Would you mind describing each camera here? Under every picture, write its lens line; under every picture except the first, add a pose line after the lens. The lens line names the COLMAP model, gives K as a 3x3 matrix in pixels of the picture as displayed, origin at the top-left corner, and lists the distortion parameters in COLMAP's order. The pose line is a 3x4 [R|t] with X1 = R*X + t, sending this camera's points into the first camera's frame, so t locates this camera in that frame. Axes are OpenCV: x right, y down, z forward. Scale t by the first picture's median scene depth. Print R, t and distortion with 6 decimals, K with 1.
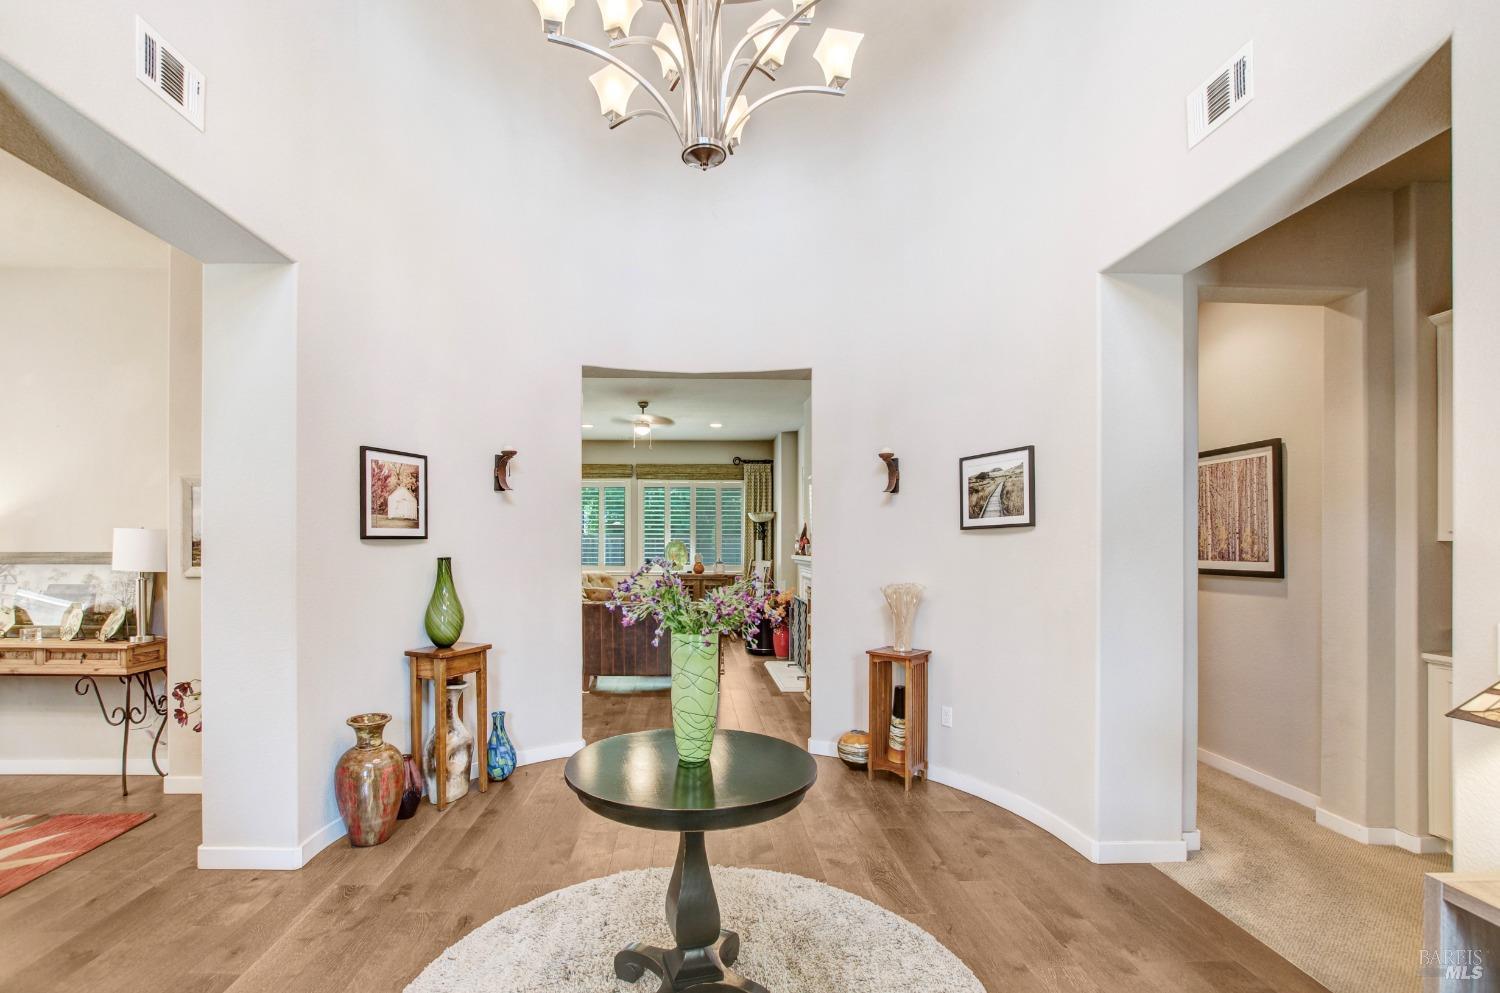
lens RADIAL K [[680.1, 0, 712.9], [0, 680.1, 537.2], [0, 0, 1]] dist [-0.015181, 0.000413]
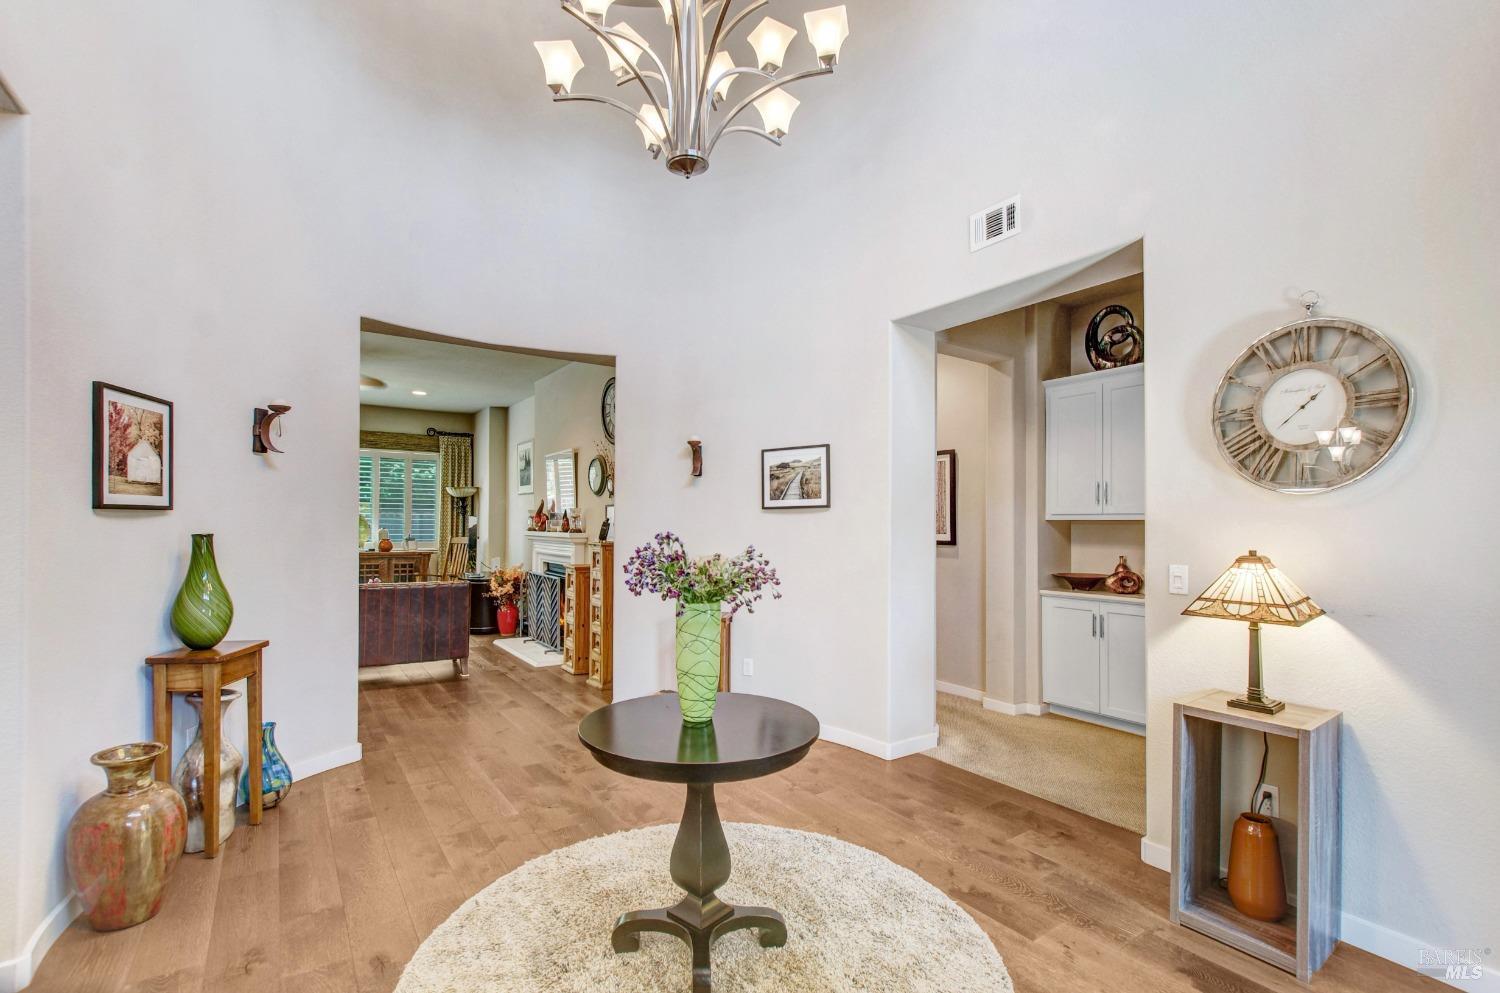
lens RADIAL K [[651.4, 0, 724.4], [0, 651.4, 505.2], [0, 0, 1]] dist [-0.021165, 0.000621]
pose [[0.848481, 0.018768, 0.528893, -0.308169], [-0.011322, 0.999786, -0.017313, 0.002858], [-0.529105, 0.008702, 0.848512, 0.059076]]
